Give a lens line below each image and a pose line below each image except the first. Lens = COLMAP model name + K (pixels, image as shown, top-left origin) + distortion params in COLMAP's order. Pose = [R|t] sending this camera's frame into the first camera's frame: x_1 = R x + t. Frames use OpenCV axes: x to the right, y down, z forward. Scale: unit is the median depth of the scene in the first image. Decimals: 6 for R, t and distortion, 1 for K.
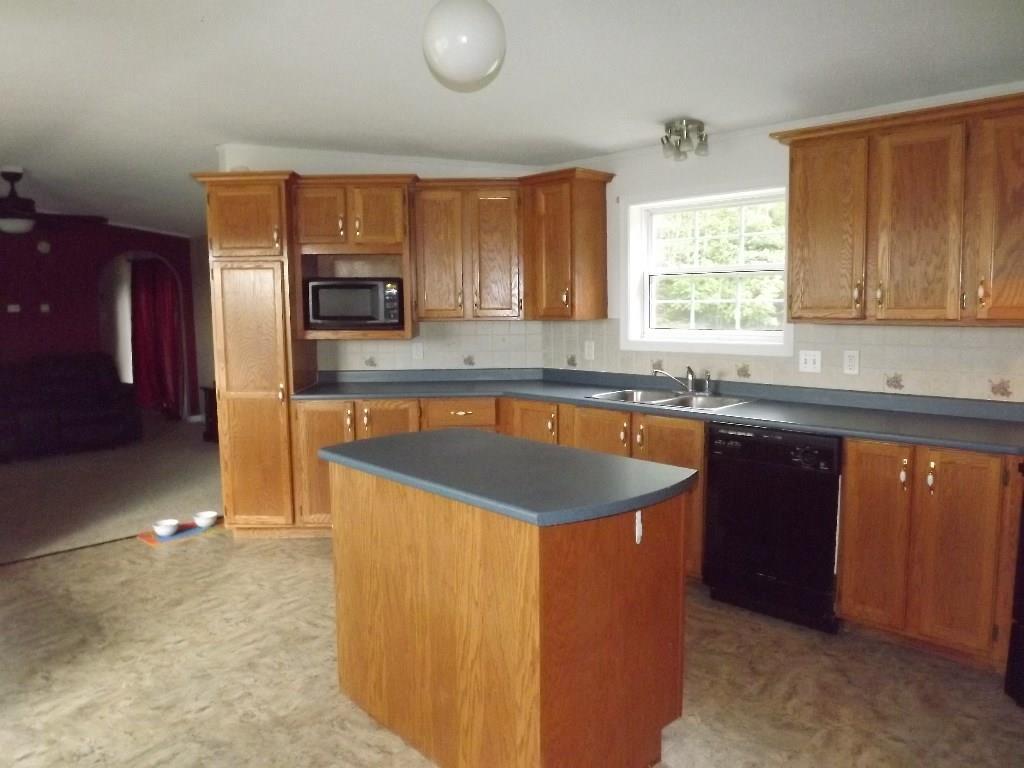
lens RADIAL K [[766.0, 0, 512.4], [0, 766.0, 389.3], [0, 0, 1]] dist [-0.072004, 0.022467]
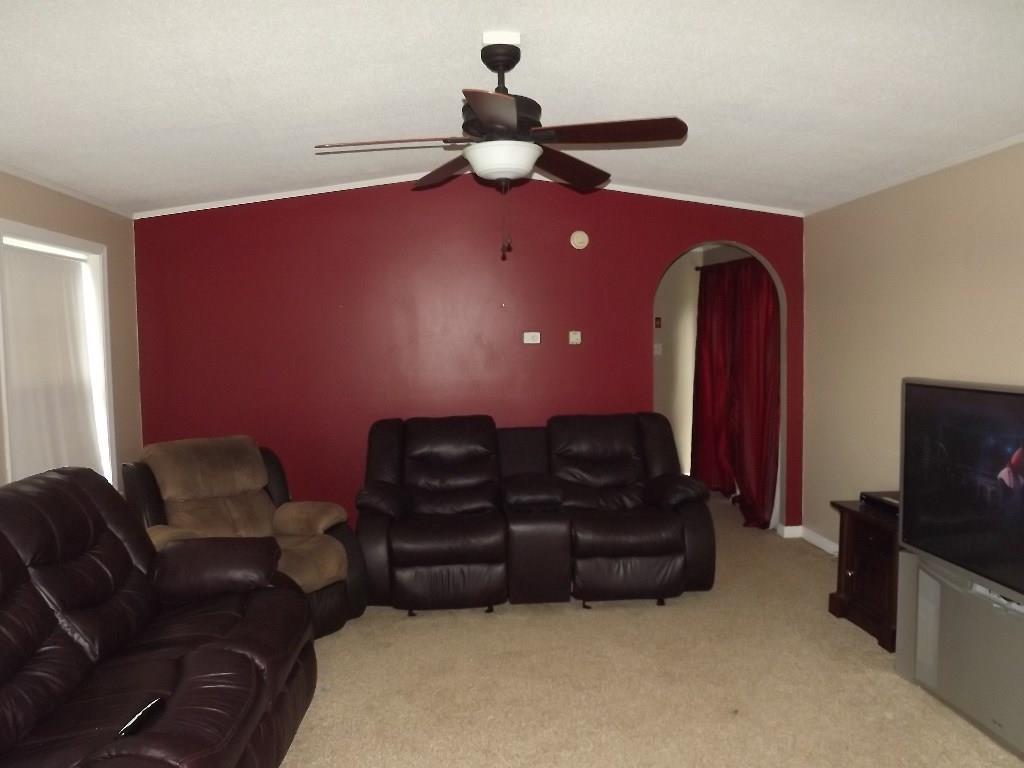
lens RADIAL K [[766.0, 0, 512.4], [0, 766.0, 389.3], [0, 0, 1]] dist [-0.072004, 0.022467]
pose [[0.777450, 0.047391, -0.627157, -0.337408], [-0.071653, 0.997339, -0.013460, -0.068489], [0.624850, 0.055402, 0.778777, 0.605587]]
